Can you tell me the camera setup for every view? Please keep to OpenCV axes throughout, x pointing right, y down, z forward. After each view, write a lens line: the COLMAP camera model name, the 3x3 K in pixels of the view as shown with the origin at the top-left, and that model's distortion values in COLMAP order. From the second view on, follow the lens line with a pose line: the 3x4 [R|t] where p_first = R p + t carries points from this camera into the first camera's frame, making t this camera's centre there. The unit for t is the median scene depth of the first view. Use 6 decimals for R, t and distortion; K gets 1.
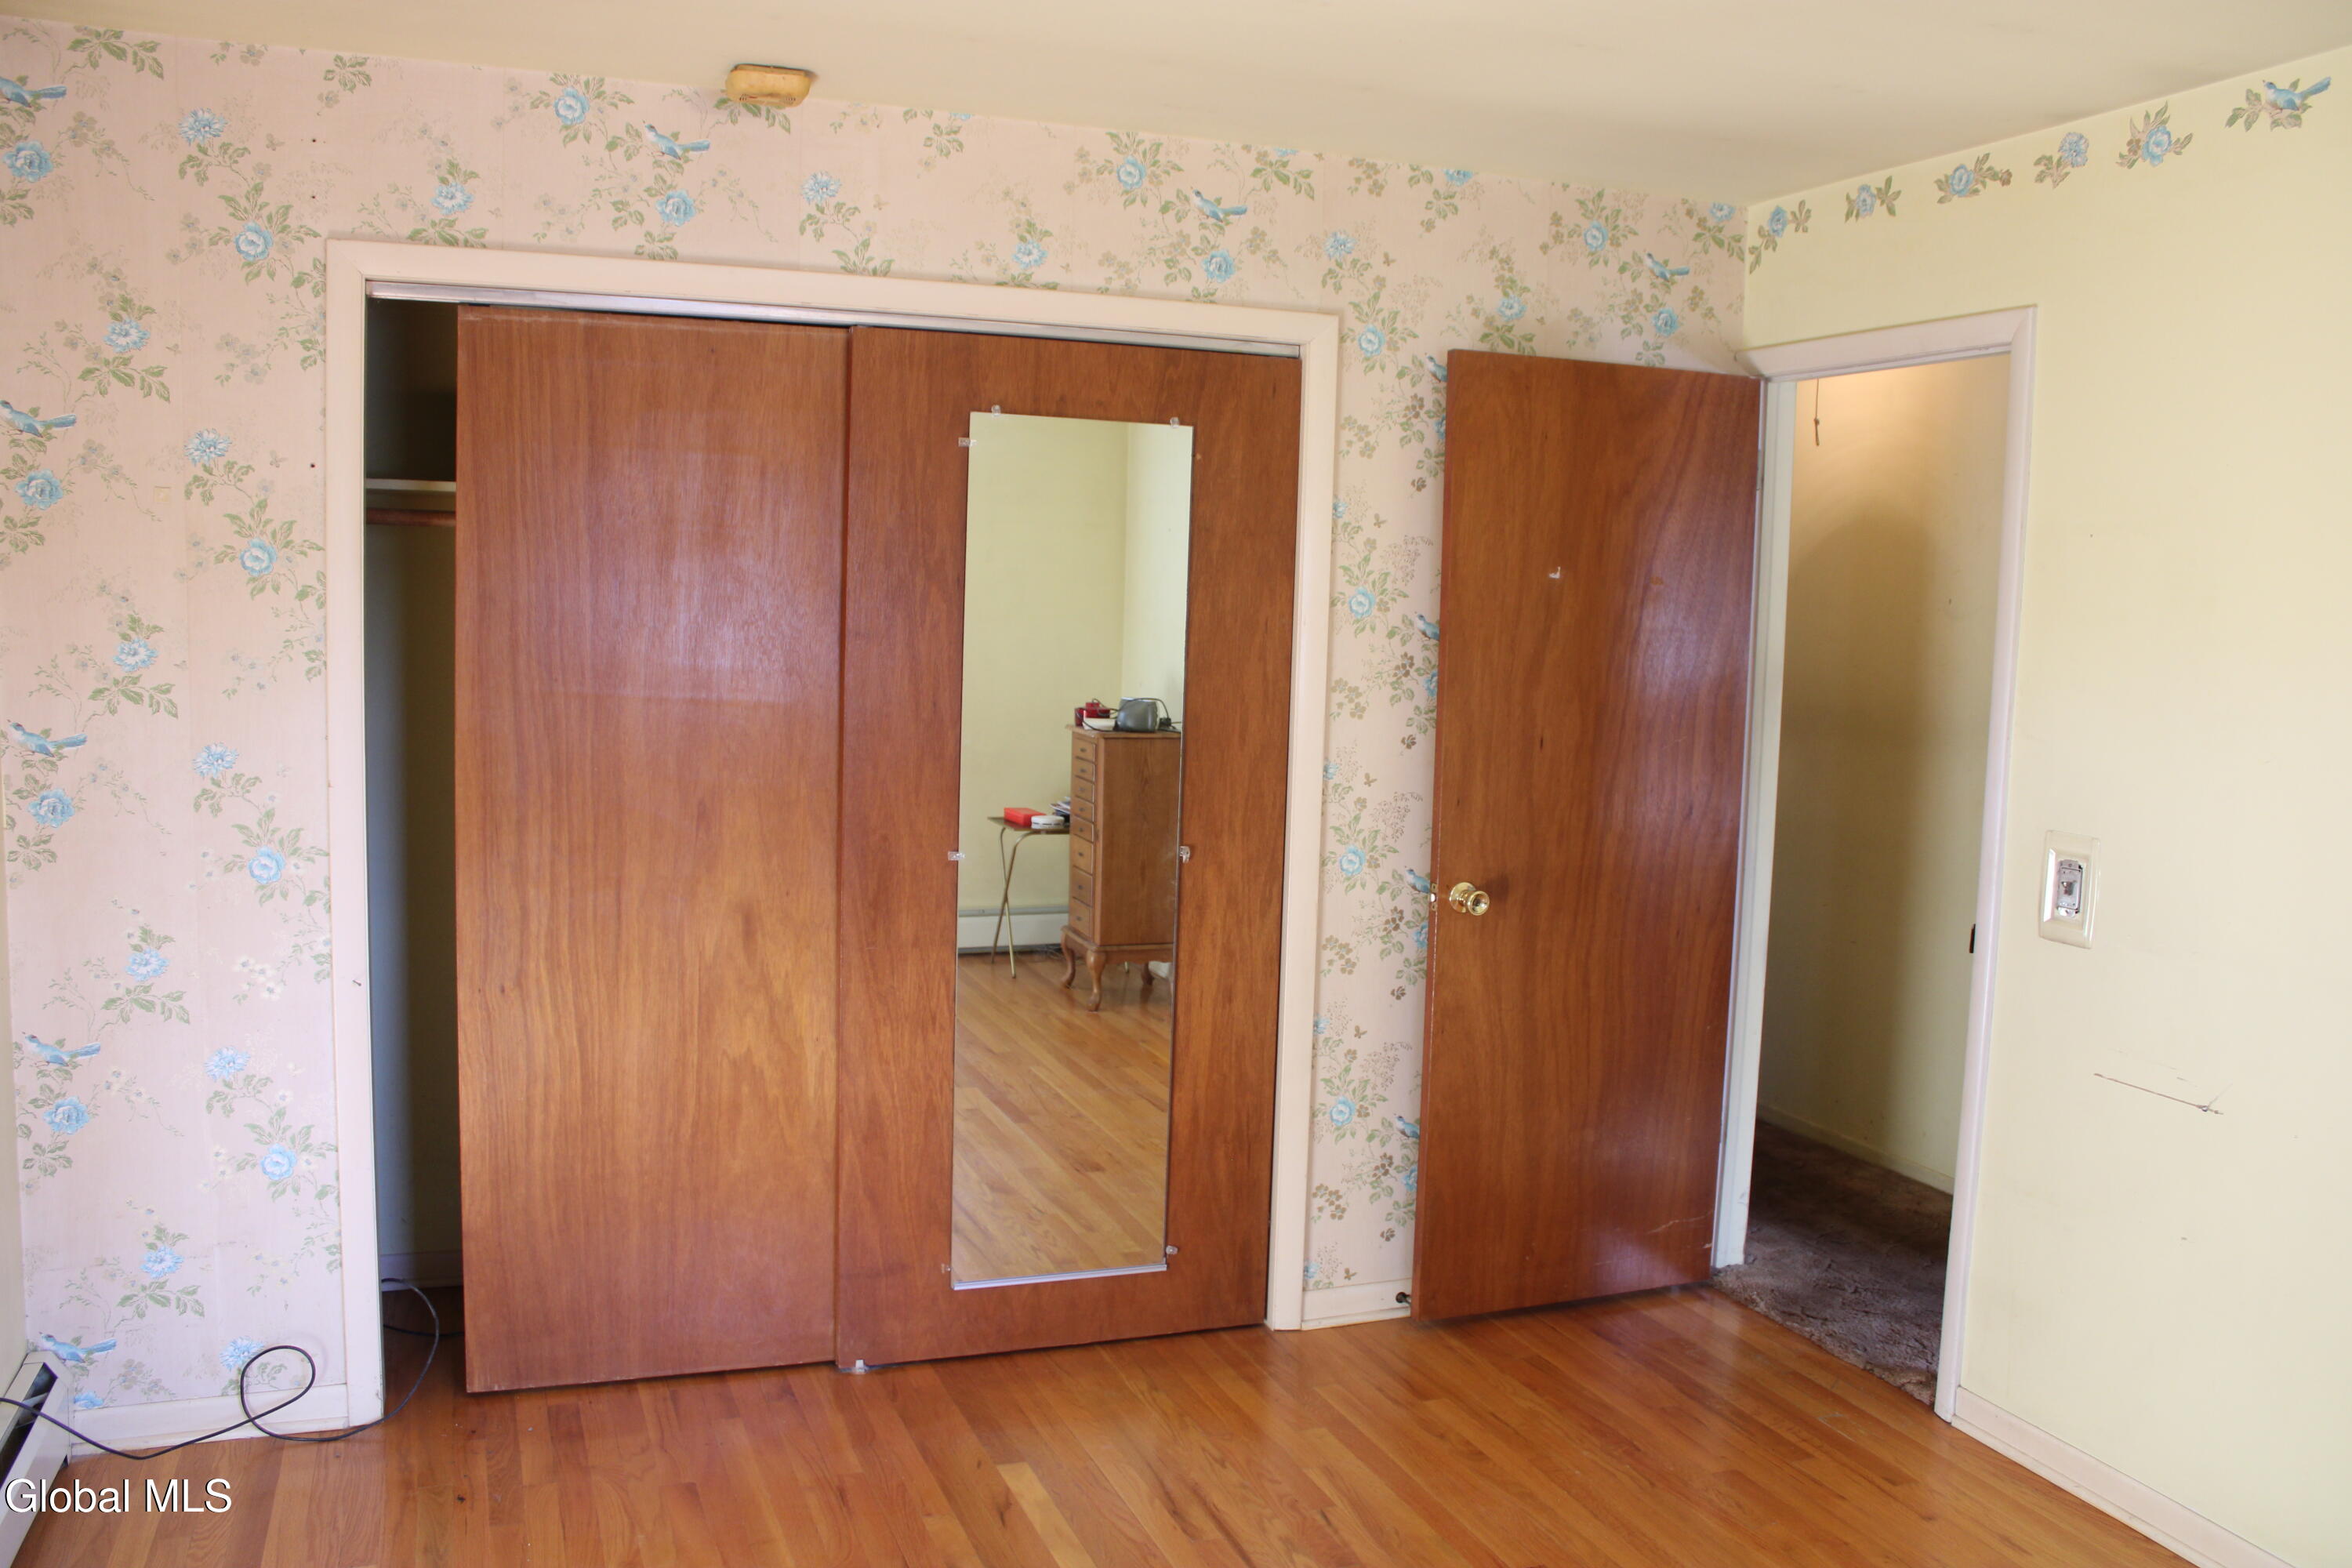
lens RADIAL K [[1953.0, 0, 1176.0], [0, 1953.0, 784.0], [0, 0, 1]] dist [-0.160697, 0.144673]
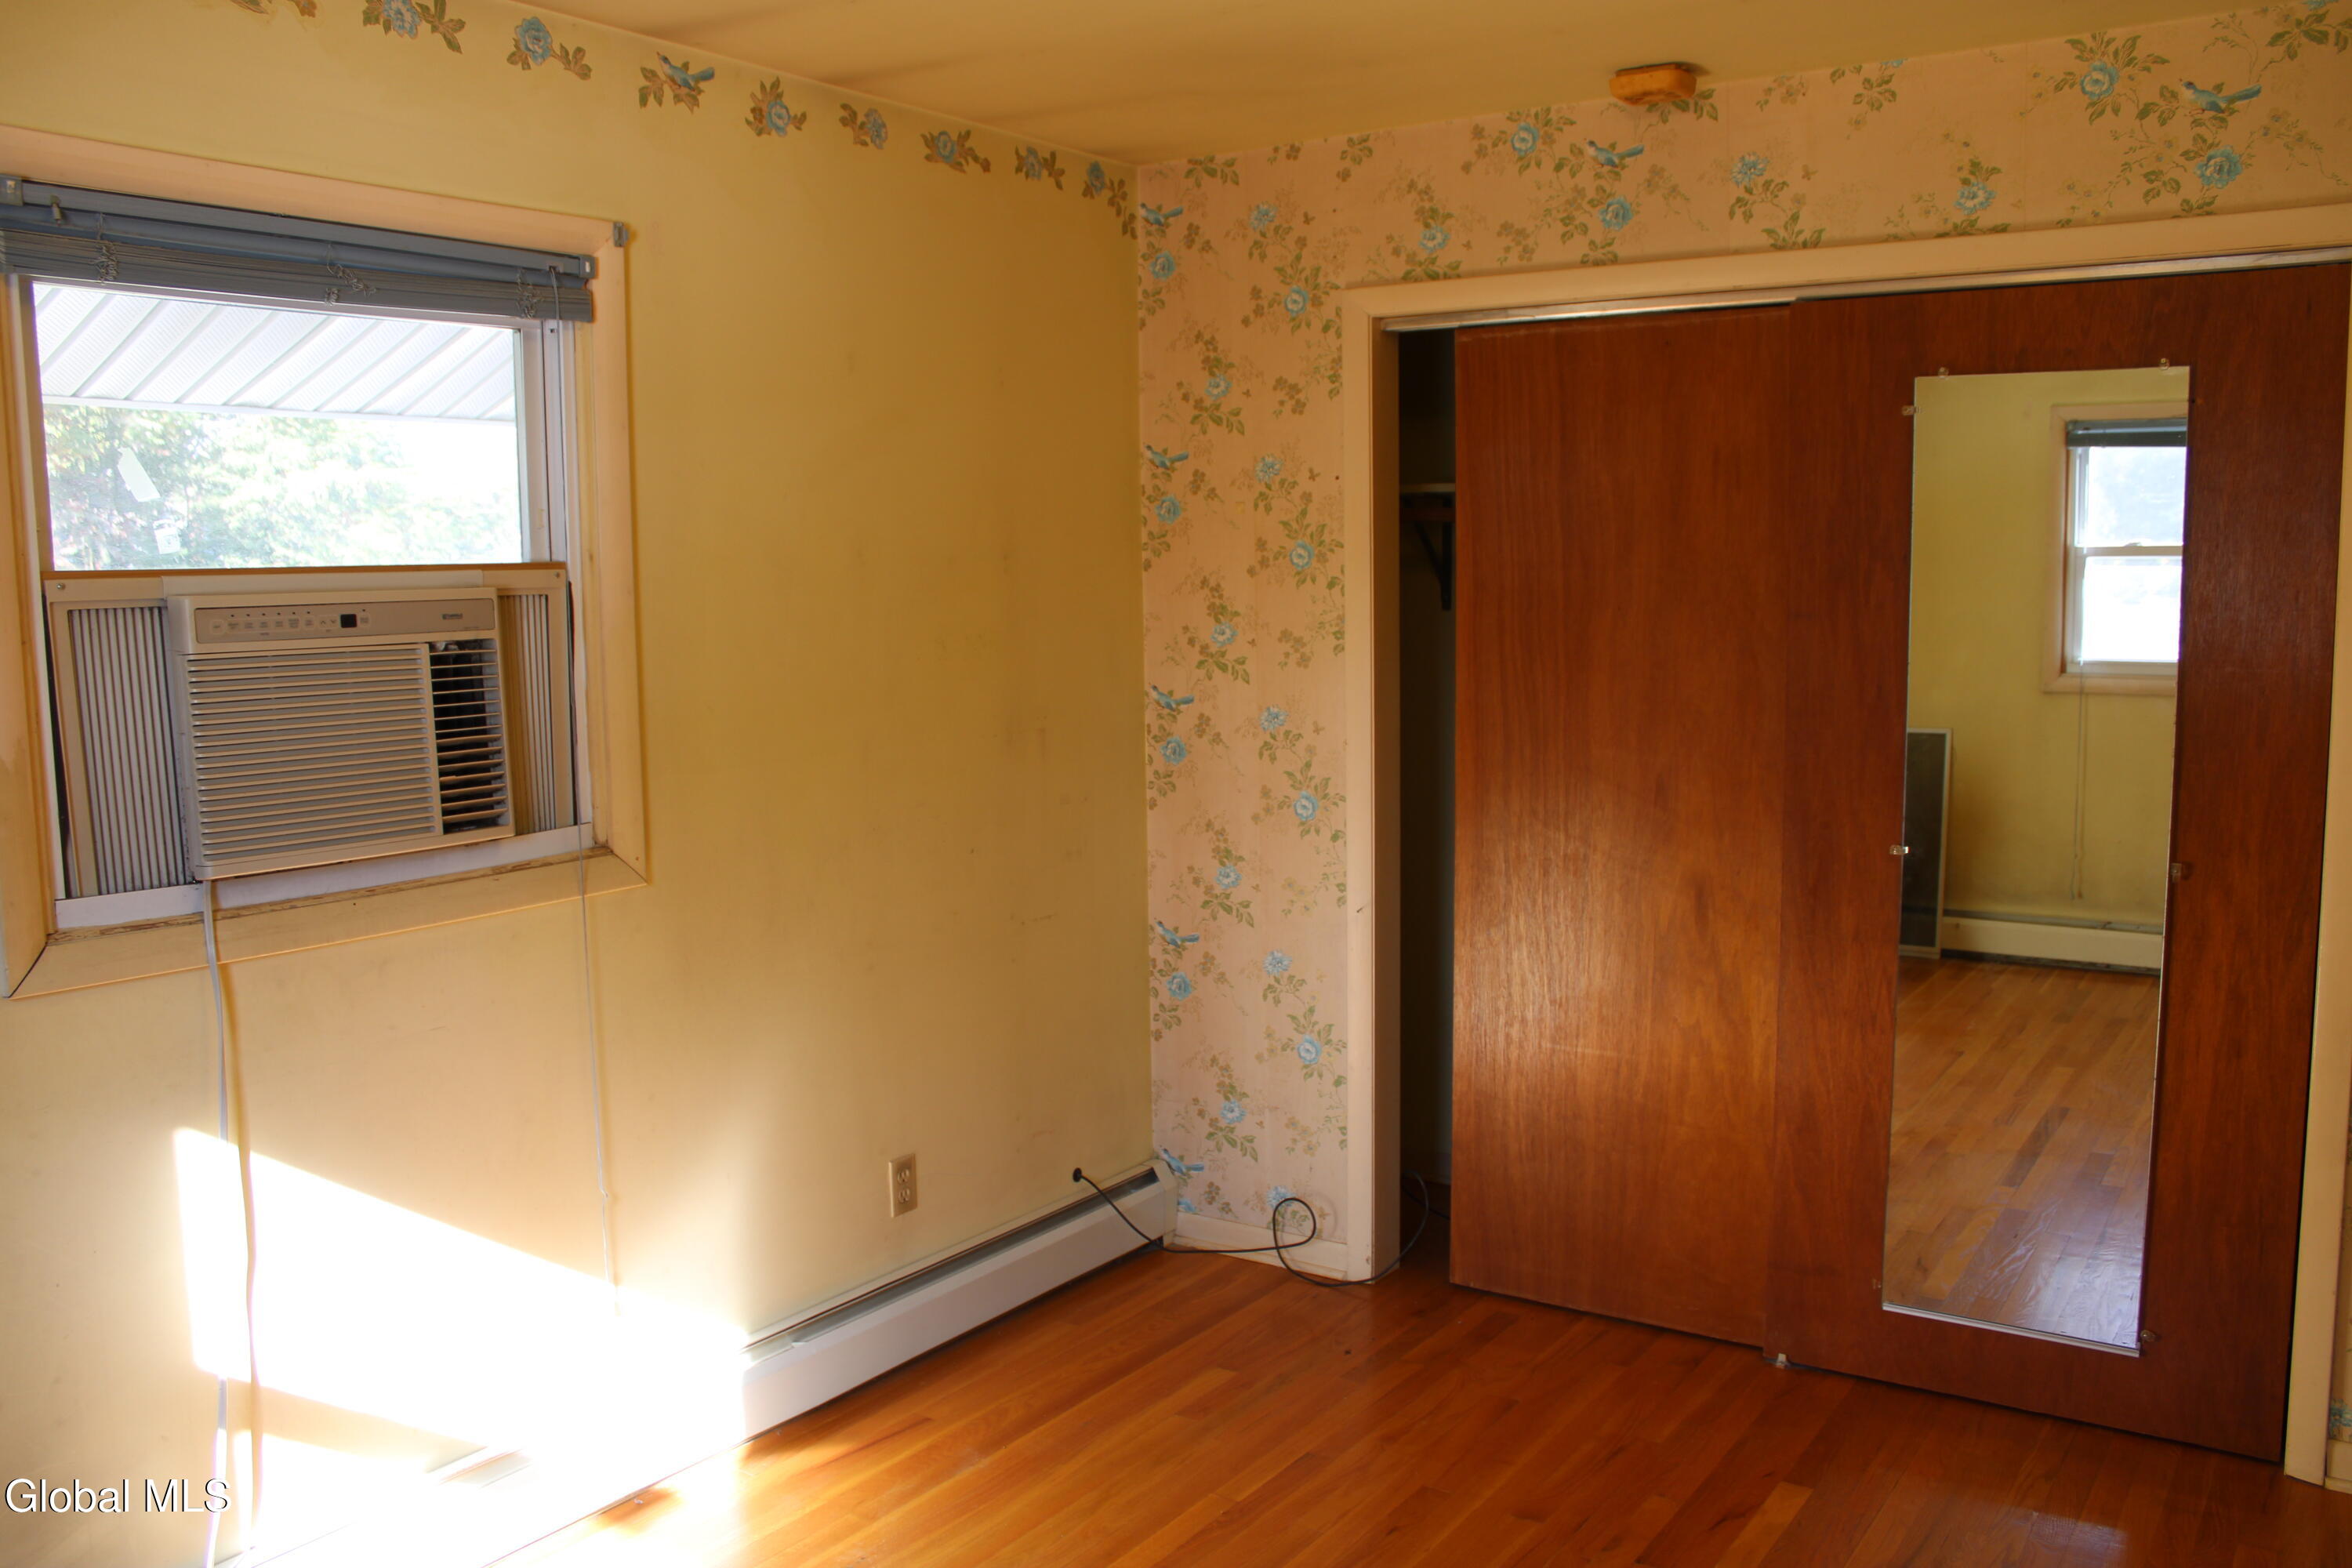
lens RADIAL K [[1922.3, 0, 1176.0], [0, 1922.3, 784.0], [0, 0, 1]] dist [-0.164046, 0.144643]
pose [[0.577147, 0.054286, -0.814834, 0.452277], [-0.054977, 0.998107, 0.027556, -0.000697], [0.814788, 0.028893, 0.579039, 0.198082]]
